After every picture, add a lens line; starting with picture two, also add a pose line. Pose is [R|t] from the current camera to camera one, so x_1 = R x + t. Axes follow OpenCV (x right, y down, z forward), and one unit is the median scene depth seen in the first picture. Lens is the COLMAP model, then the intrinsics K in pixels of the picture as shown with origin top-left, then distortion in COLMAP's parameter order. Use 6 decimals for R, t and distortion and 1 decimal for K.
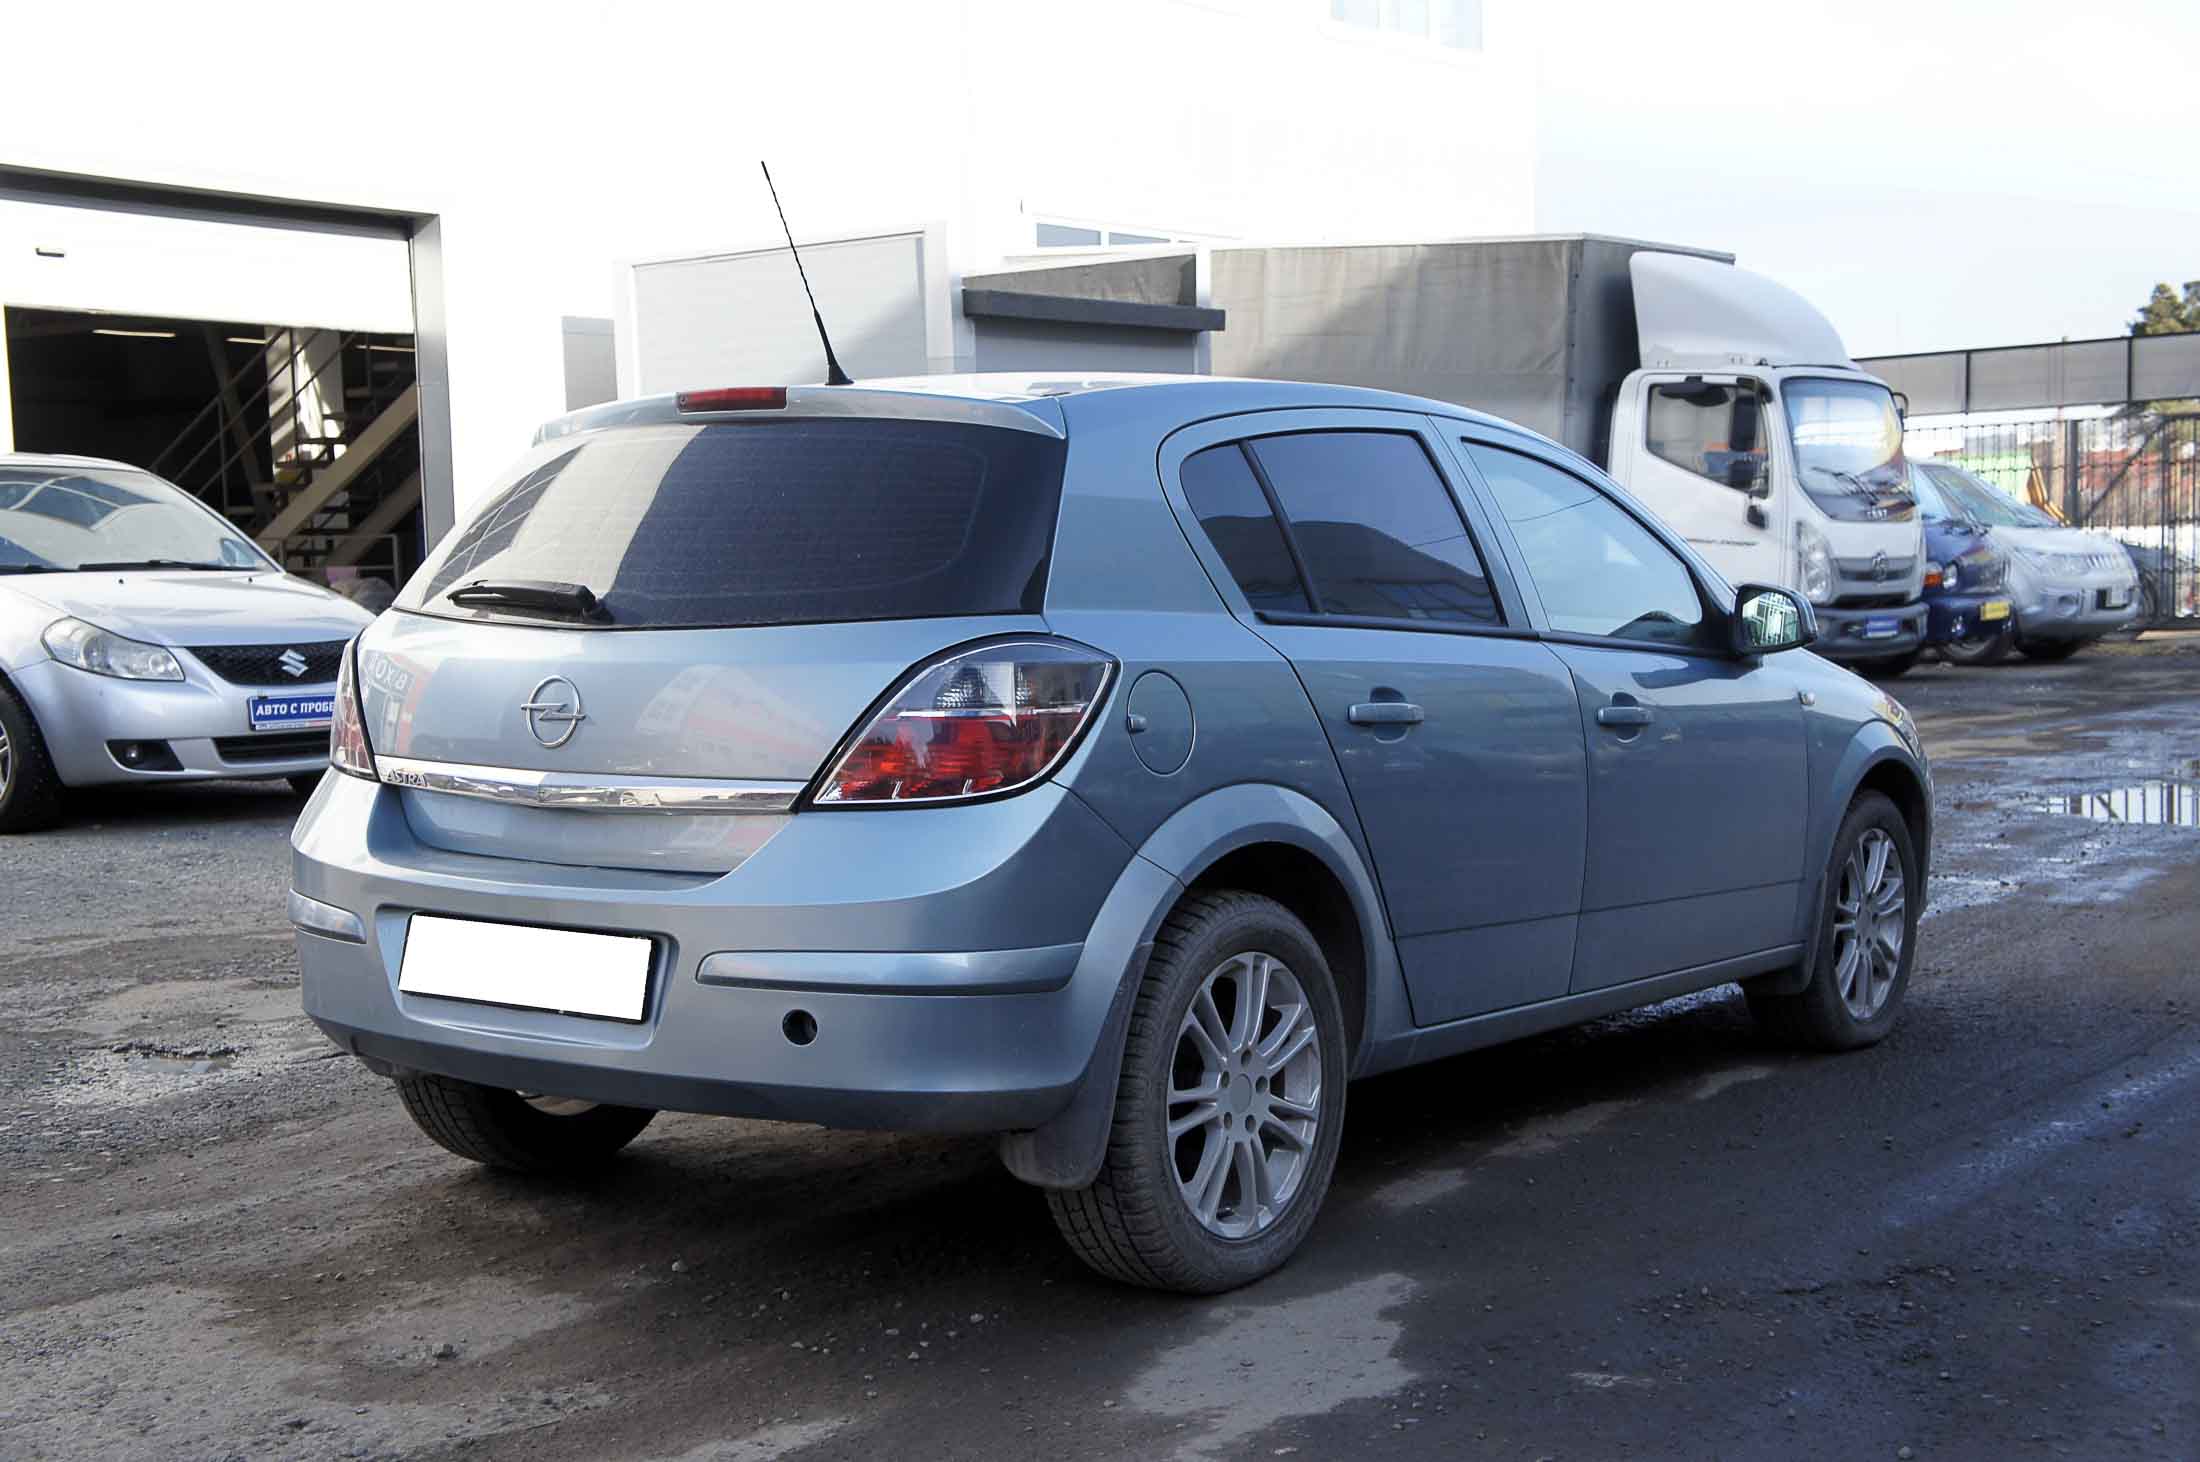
lens RADIAL K [[2813.3, 0, 1102.0], [0, 2813.3, 727.1], [0, 0, 1]] dist [0.198635, 0.000000]
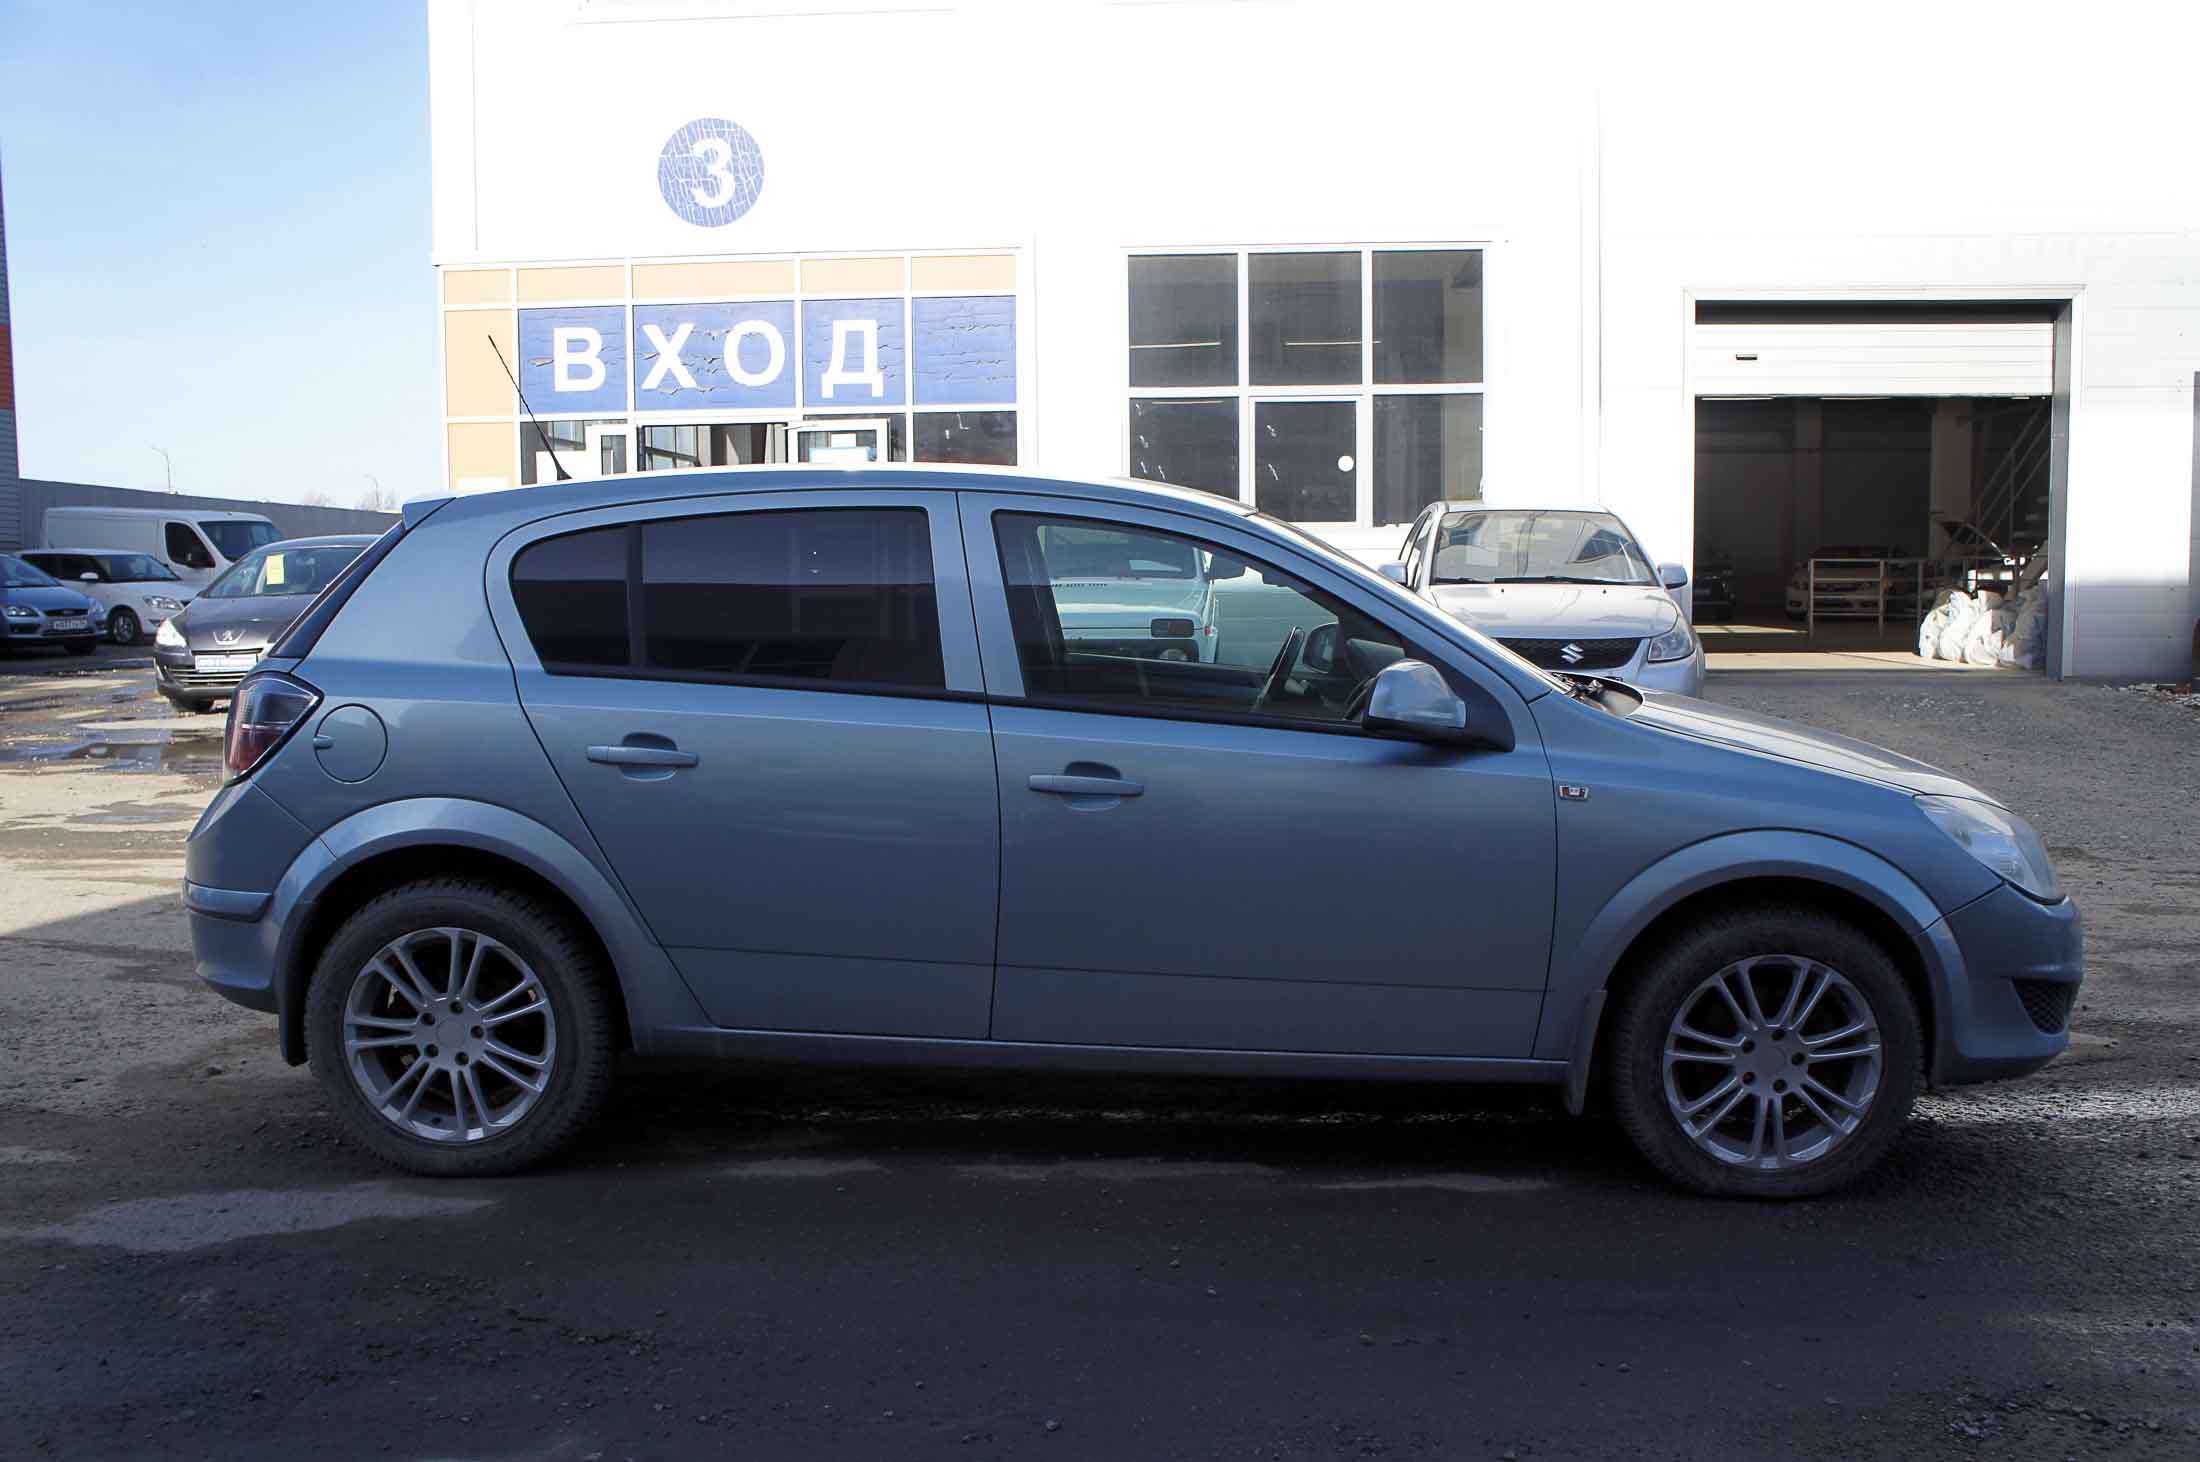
lens RADIAL K [[1942.3, 0, 1100.0], [0, 1942.3, 728.2], [0, 0, 1]] dist [-0.072522, -0.004757]
pose [[0.552241, 0.087488, -0.829081, 0.667011], [-0.059745, 0.996075, 0.065315, -0.061477], [0.831541, 0.013464, 0.555300, 0.539281]]
